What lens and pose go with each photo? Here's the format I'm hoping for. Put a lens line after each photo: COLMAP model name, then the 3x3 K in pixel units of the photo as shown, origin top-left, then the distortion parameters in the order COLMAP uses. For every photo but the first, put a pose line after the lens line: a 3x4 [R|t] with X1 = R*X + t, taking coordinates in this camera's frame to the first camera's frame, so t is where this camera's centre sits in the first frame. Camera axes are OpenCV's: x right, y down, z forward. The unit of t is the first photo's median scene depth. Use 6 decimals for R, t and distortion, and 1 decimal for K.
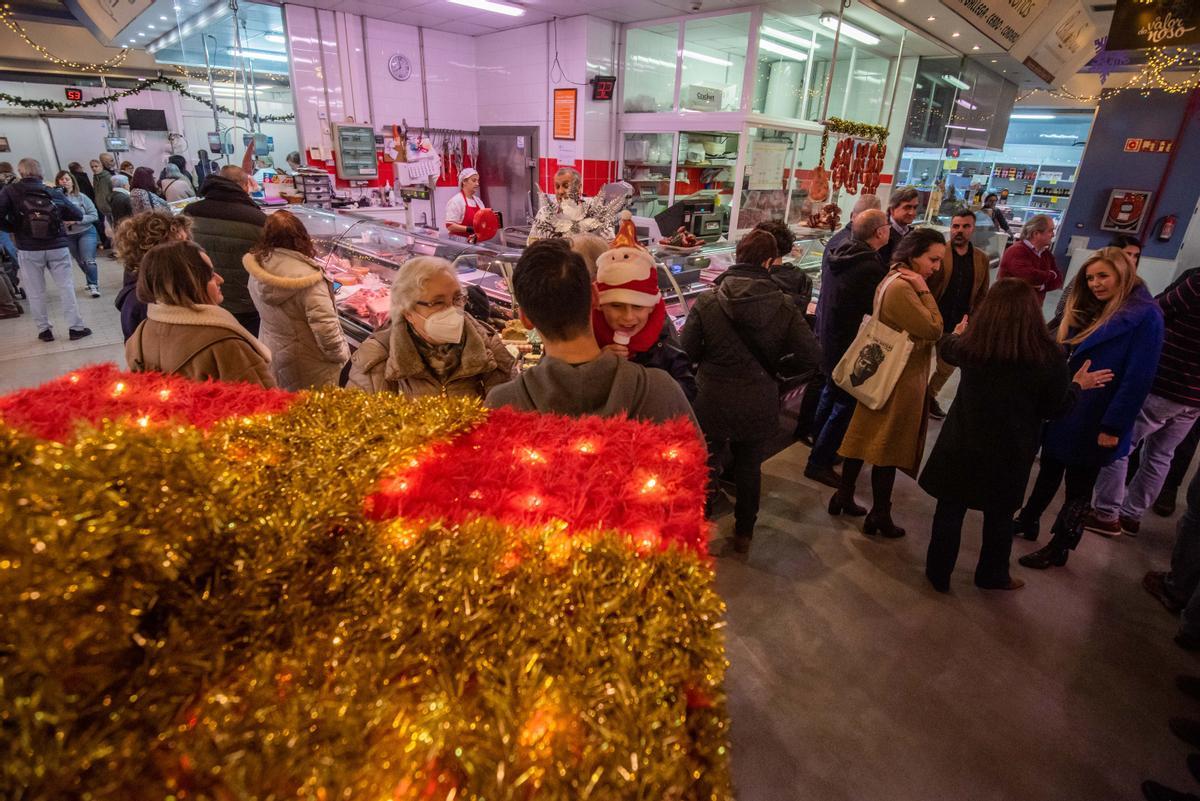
lens RADIAL K [[559.8, 0, 597.6], [0, 559.8, 398.0], [0, 0, 1]] dist [-0.013384, -0.011461]
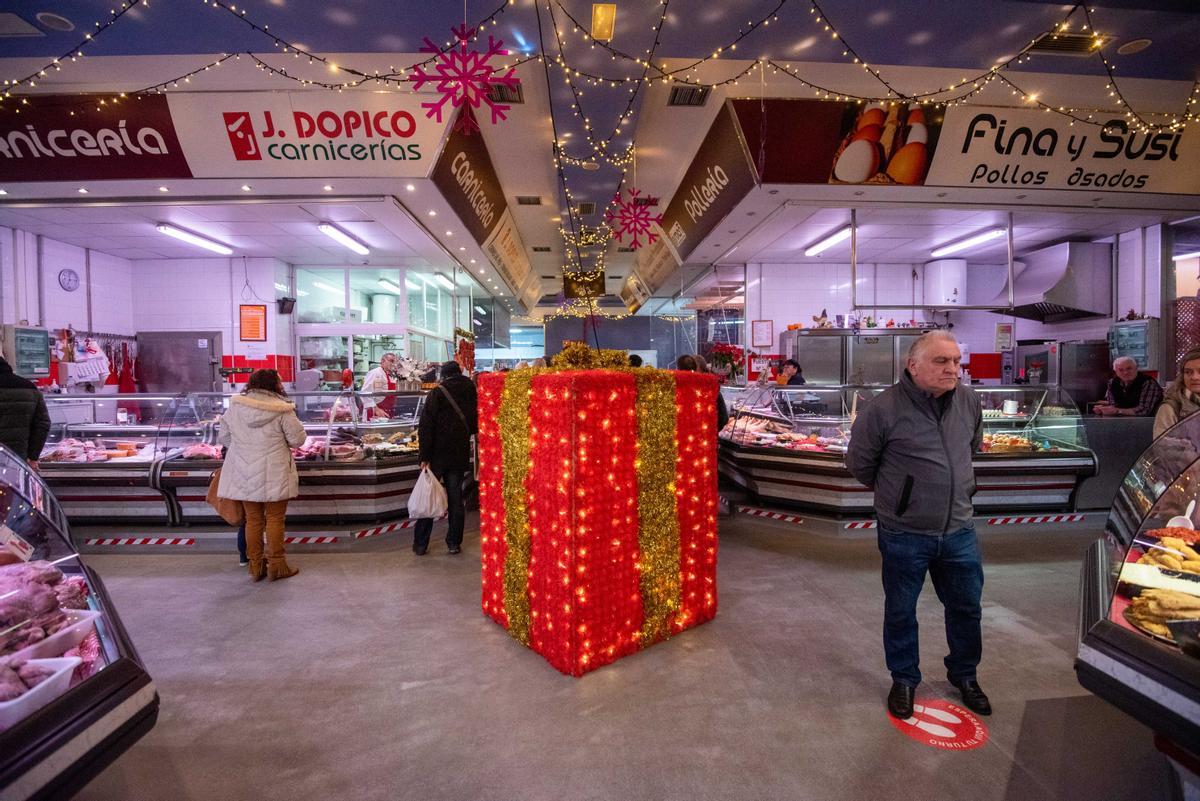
lens RADIAL K [[559.8, 0, 597.6], [0, 559.8, 398.0], [0, 0, 1]] dist [-0.013384, -0.011461]
pose [[0.664102, -0.074128, 0.743958, -0.474725], [0.333649, 0.919874, -0.206179, 0.167743], [-0.669064, 0.385144, 0.635623, -0.259227]]
